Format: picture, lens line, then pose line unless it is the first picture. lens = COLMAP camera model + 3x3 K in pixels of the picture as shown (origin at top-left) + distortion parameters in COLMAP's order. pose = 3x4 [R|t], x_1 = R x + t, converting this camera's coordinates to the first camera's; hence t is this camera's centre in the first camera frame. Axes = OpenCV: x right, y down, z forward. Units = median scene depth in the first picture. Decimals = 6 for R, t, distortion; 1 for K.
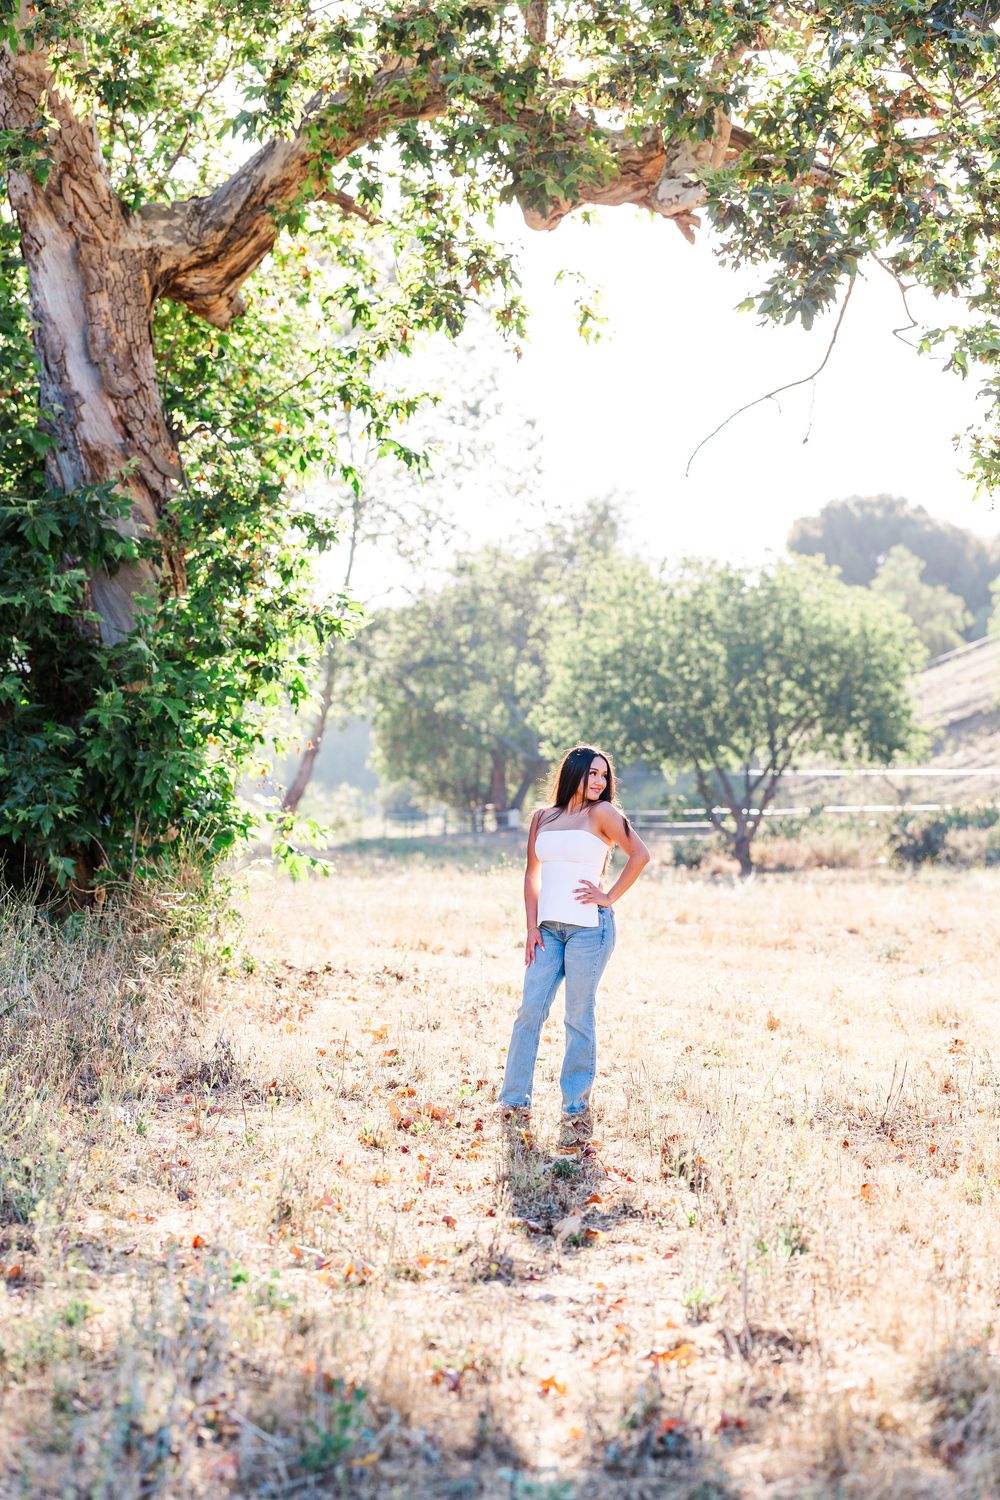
lens RADIAL K [[3605.0, 0, 504.5], [0, 3605.0, 803.3], [0, 0, 1]] dist [0.019046, -1.016151]
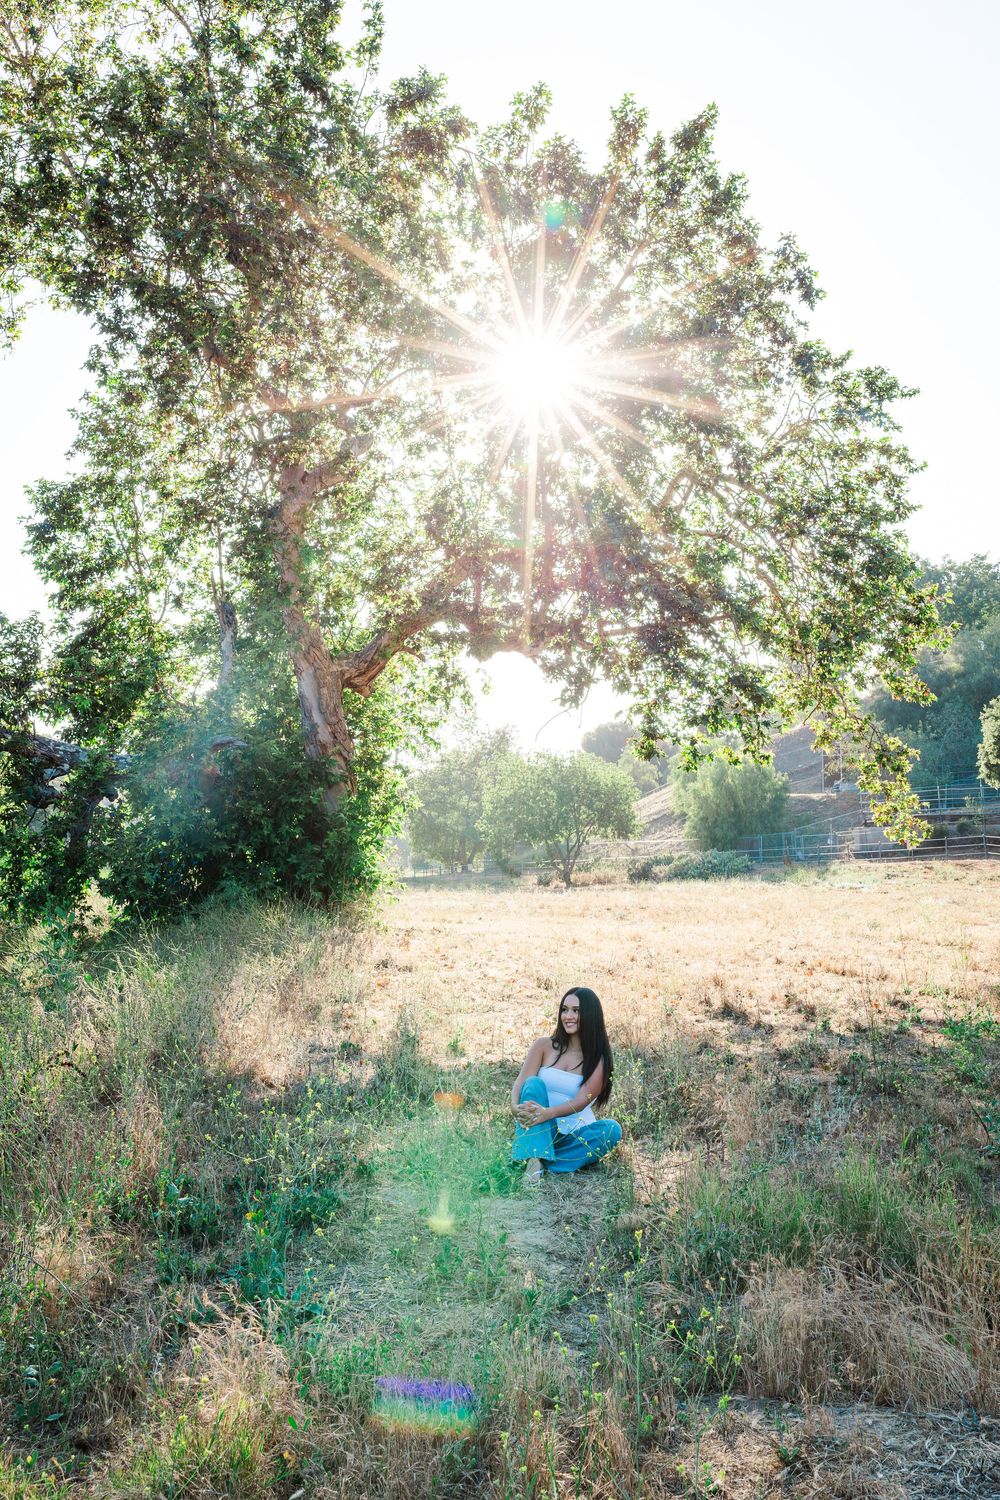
lens RADIAL K [[1575.6, 0, 500.0], [0, 1575.6, 750.0], [0, 0, 1]] dist [0.002406, 0.000207]
pose [[0.999107, -0.033608, 0.025601, -0.008679], [0.035296, 0.997019, -0.068613, -0.005126], [-0.023218, 0.069455, 0.997315, -0.196965]]
